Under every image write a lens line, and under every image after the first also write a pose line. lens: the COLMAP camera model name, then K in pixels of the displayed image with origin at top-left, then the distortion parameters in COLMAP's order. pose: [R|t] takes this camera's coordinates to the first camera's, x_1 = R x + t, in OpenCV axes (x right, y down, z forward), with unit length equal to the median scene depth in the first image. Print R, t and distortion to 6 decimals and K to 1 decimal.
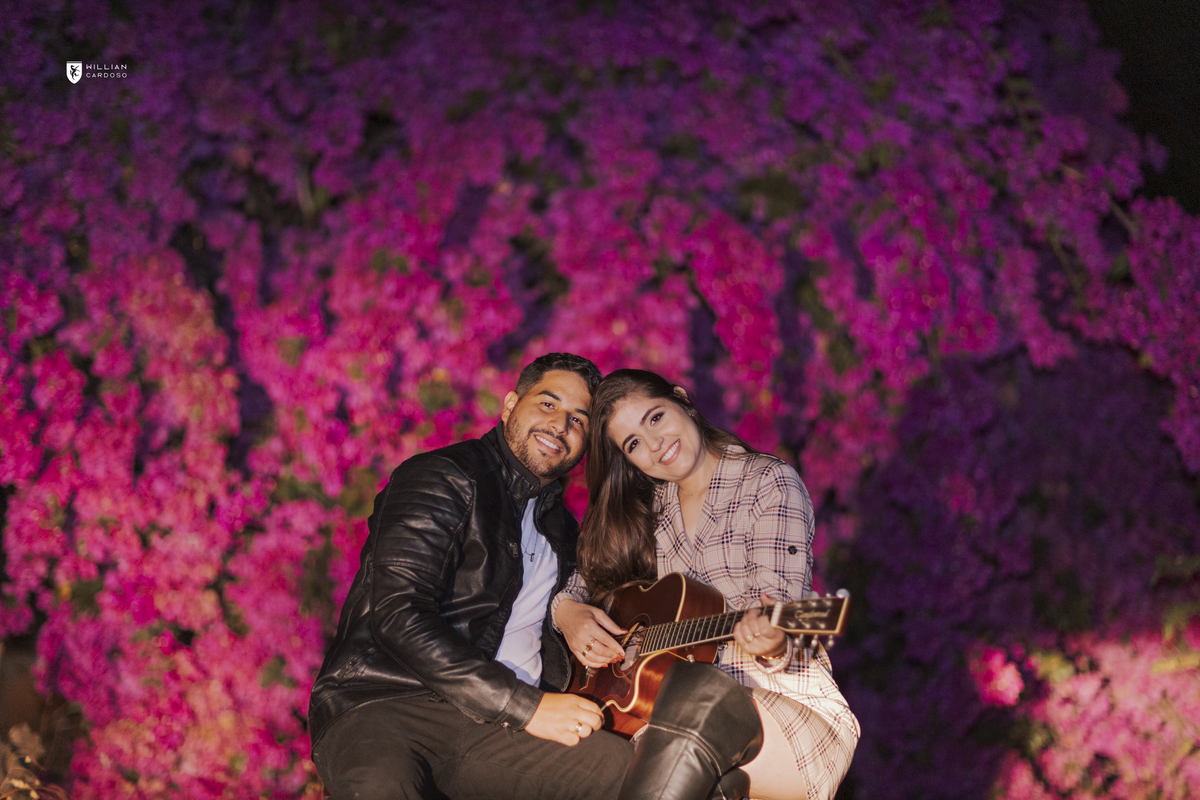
lens RADIAL K [[2816.1, 0, 600.0], [0, 2816.1, 400.0], [0, 0, 1]] dist [0.055510, -0.319807]
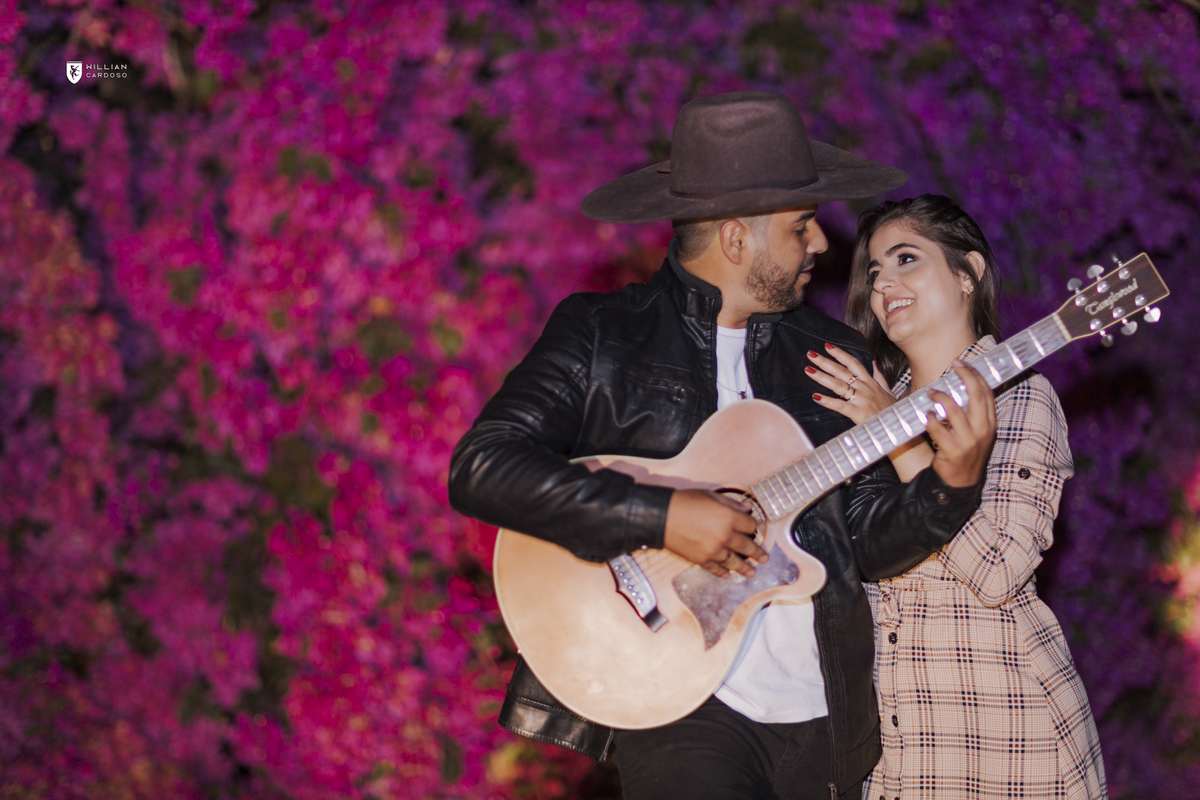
lens RADIAL K [[2875.9, 0, 599.0], [0, 2875.9, 382.2], [0, 0, 1]] dist [0.044830, -0.198103]
pose [[0.995827, -0.069434, 0.059222, -0.044900], [0.064649, 0.994759, 0.079213, -0.046720], [-0.064411, -0.075054, 0.995097, 0.202650]]
